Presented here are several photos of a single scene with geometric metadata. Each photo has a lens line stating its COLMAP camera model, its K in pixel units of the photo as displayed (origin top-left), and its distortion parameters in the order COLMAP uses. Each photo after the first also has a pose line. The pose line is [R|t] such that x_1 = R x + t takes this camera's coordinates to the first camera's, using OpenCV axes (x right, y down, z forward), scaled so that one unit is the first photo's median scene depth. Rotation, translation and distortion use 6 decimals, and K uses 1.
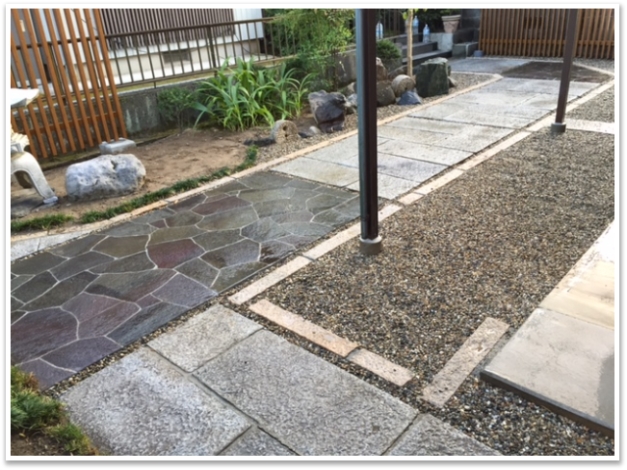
lens RADIAL K [[505.6, 0, 313.5], [0, 505.6, 235.0], [0, 0, 1]] dist [0.032498, -0.002130]
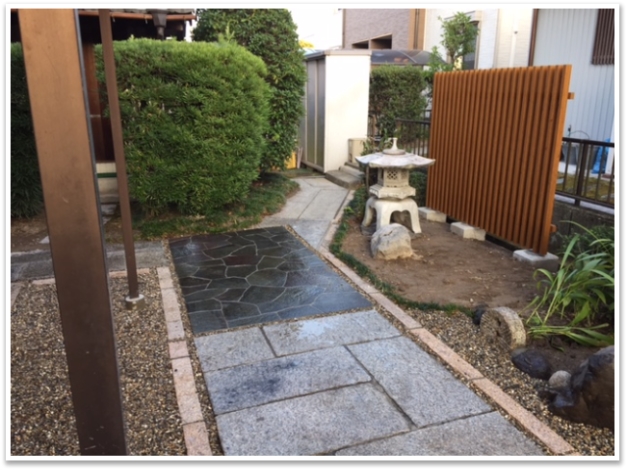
lens RADIAL K [[505.6, 0, 313.5], [0, 505.6, 235.0], [0, 0, 1]] dist [0.032498, -0.002130]
pose [[-0.475391, 0.288262, -0.831209, 0.607033], [-0.365400, 0.794759, 0.484603, -0.589959], [0.800304, 0.534100, -0.272490, 1.094360]]
